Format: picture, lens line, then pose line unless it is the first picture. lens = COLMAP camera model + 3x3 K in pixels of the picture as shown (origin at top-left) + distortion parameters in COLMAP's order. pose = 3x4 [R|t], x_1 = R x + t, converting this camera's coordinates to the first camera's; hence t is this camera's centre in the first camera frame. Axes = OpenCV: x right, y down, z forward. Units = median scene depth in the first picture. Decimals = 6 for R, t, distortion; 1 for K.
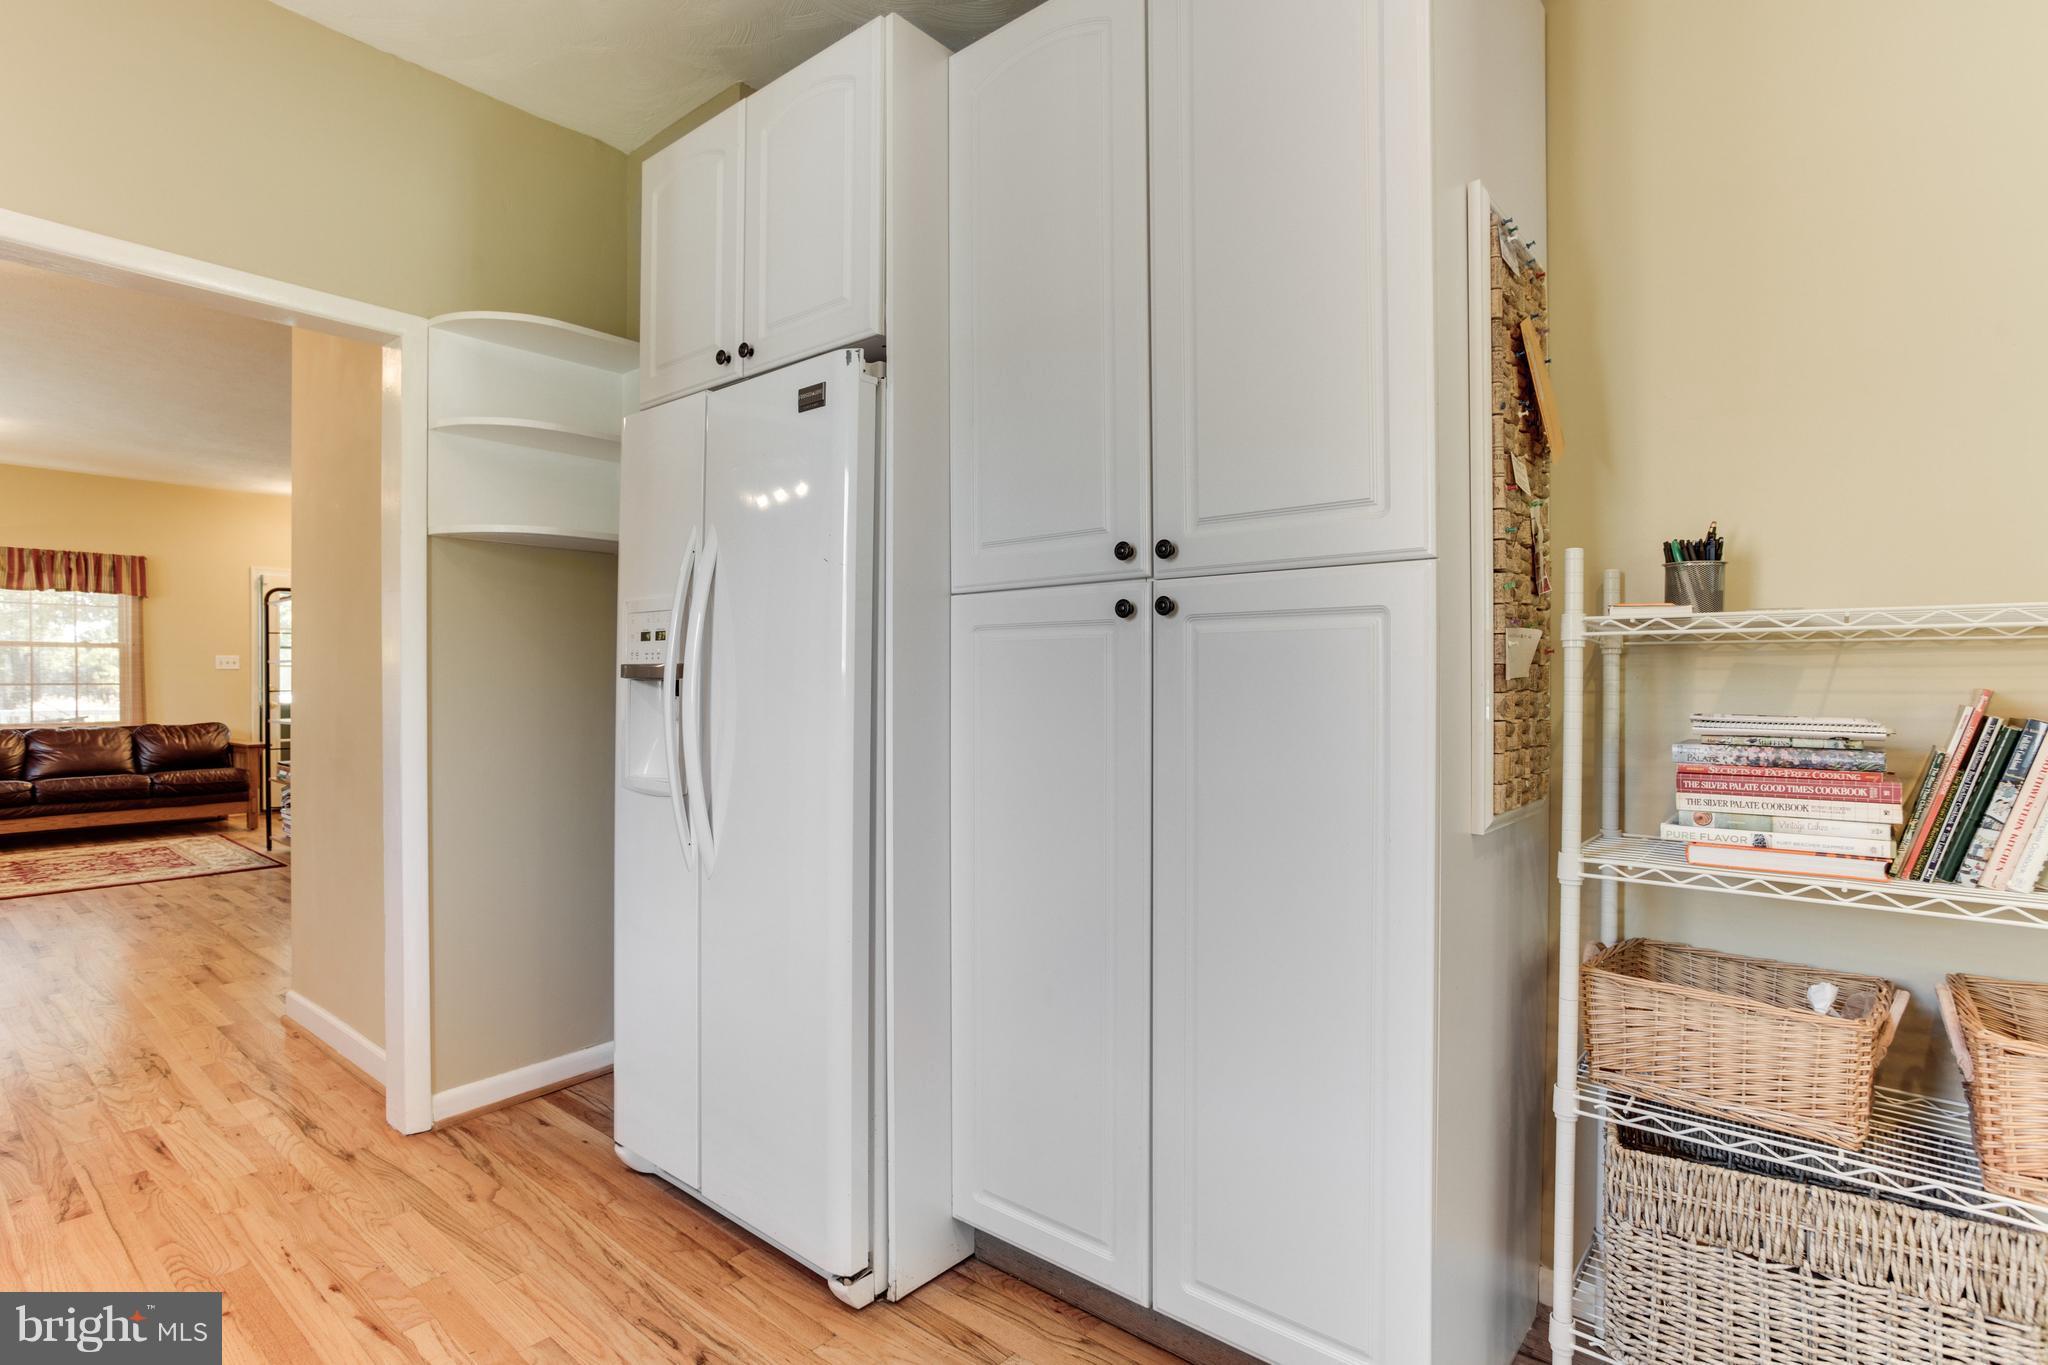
lens RADIAL K [[995.9, 0, 1037.4], [0, 995.9, 678.8], [0, 0, 1]] dist [-0.035863, 0.022197]
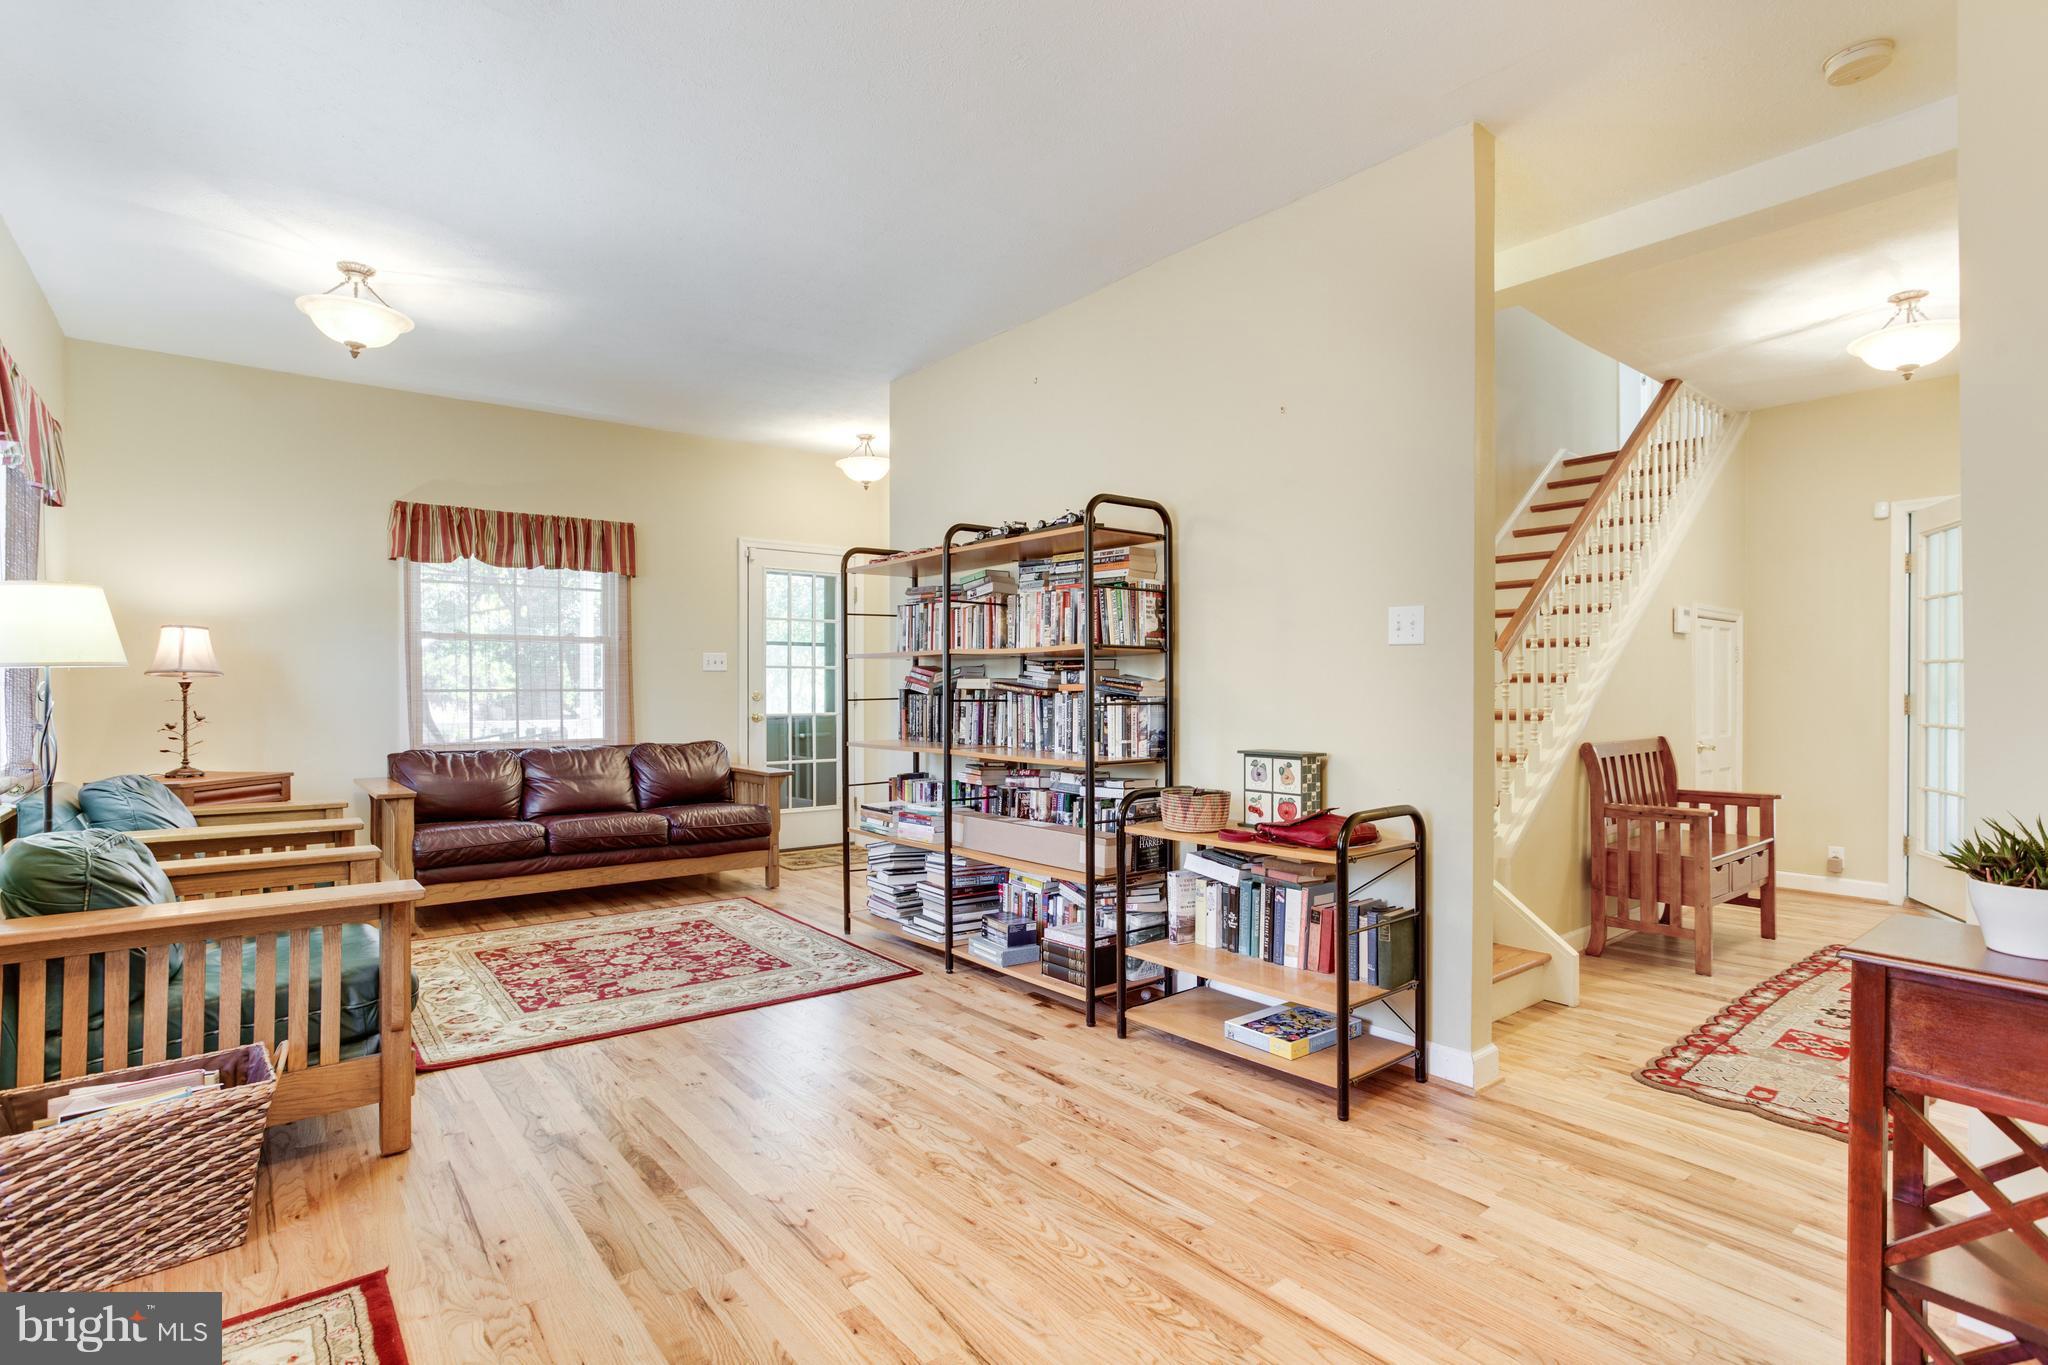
lens RADIAL K [[995.9, 0, 1029.3], [0, 995.9, 687.4], [0, 0, 1]] dist [-0.035863, 0.022197]
pose [[0.980190, -0.000688, -0.198058, -0.465455], [0.000469, 0.999999, -0.001153, 0.004113], [0.198059, 0.001037, 0.980190, 0.312802]]
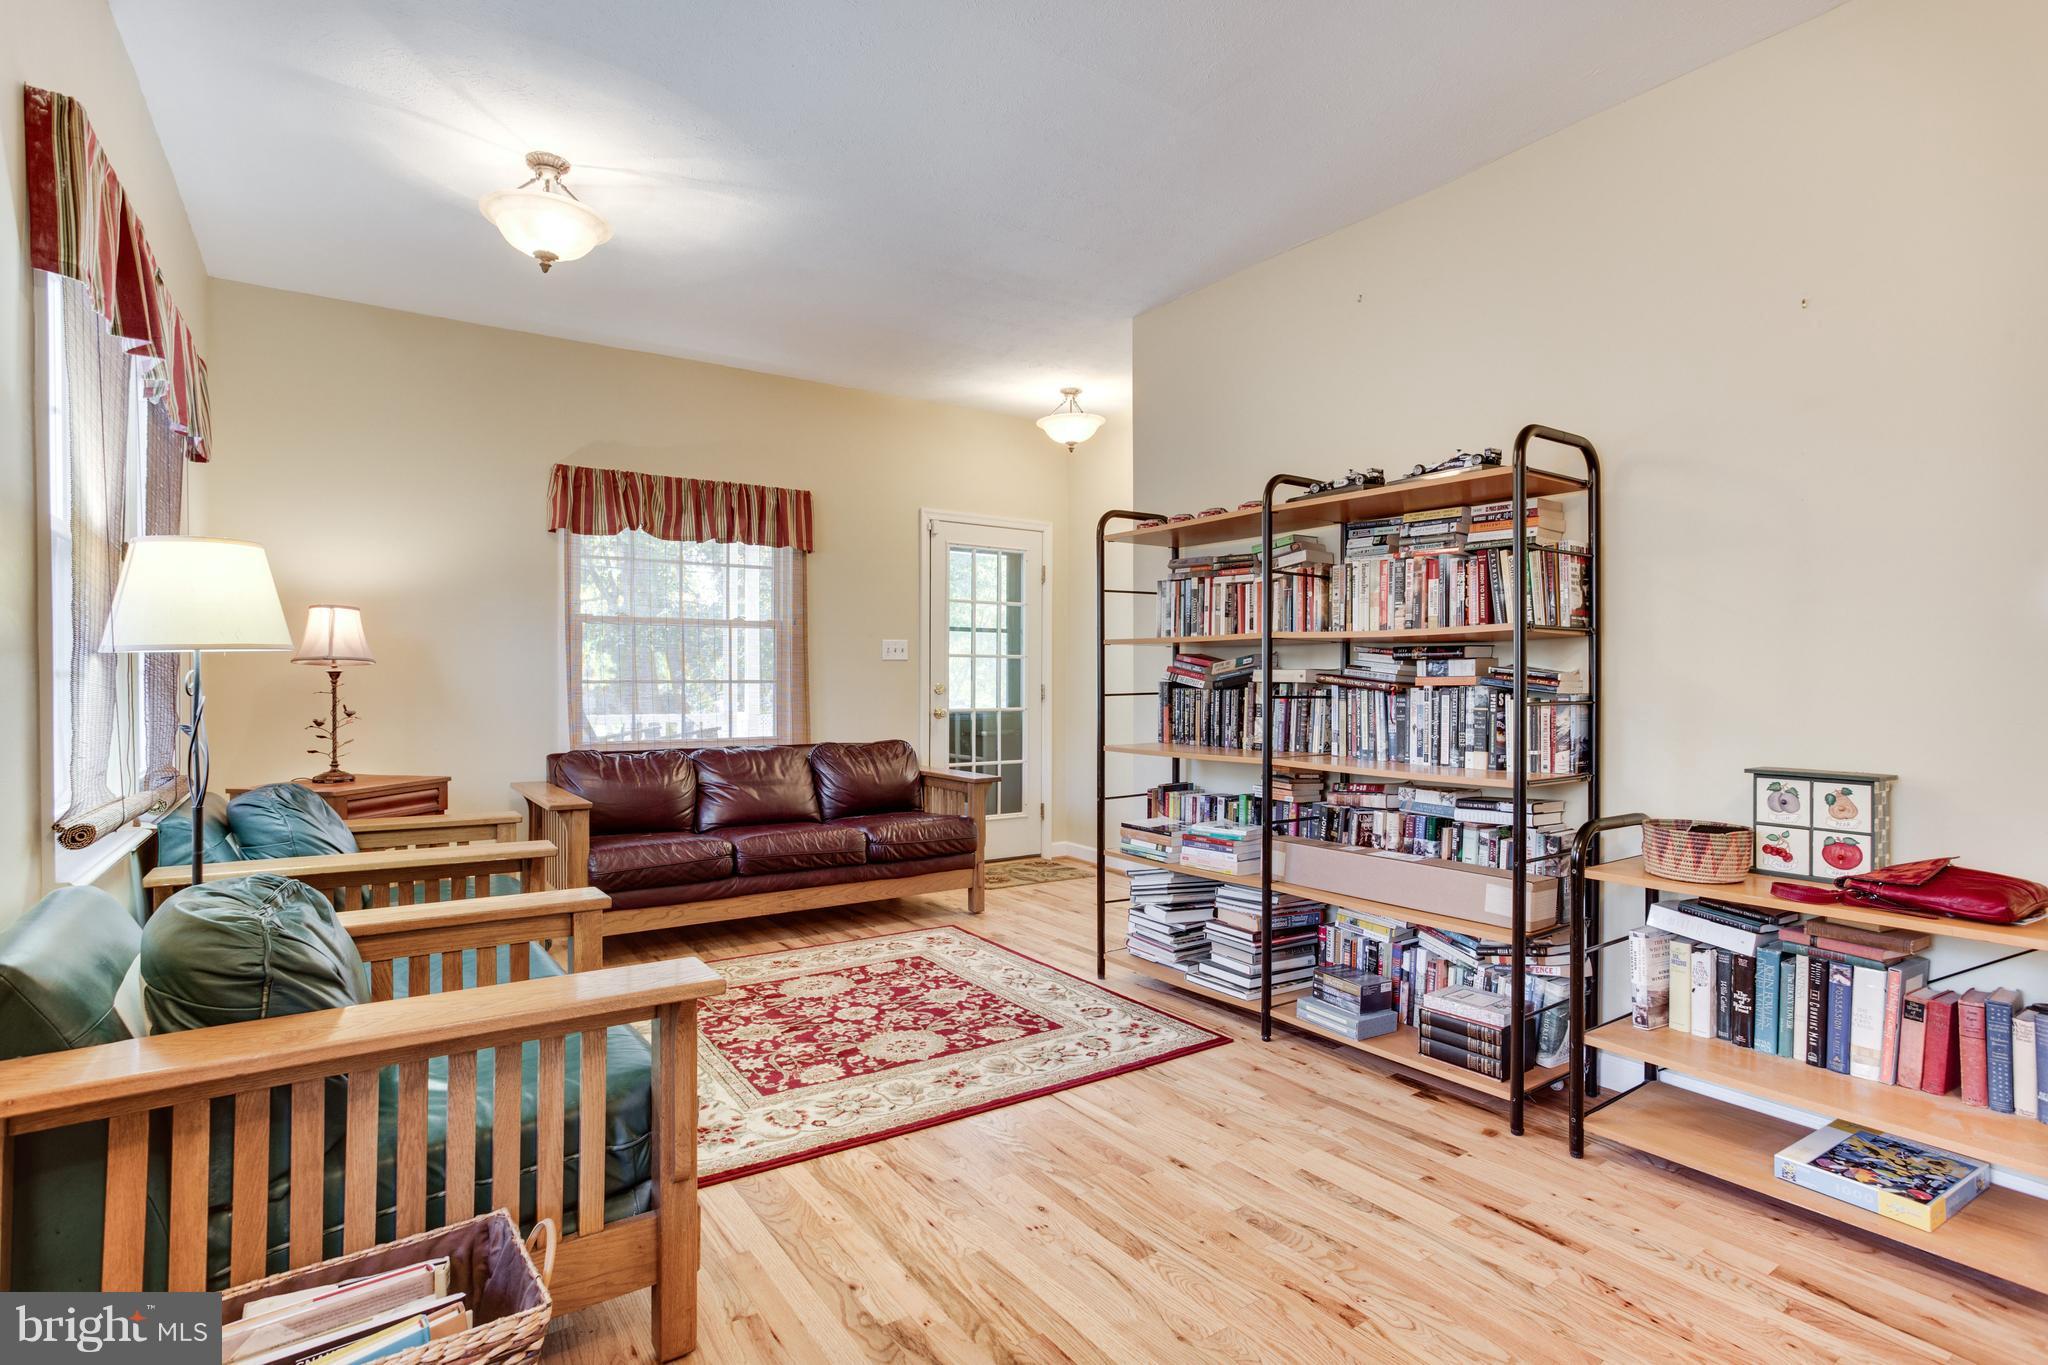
lens RADIAL K [[995.9, 0, 1036.0], [0, 995.9, 674.2], [0, 0, 1]] dist [-0.035863, 0.022197]
pose [[0.966261, 0.001224, -0.257563, -0.599310], [-0.002638, 0.999983, -0.005143, 0.003199], [0.257553, 0.005648, 0.966248, 0.394165]]
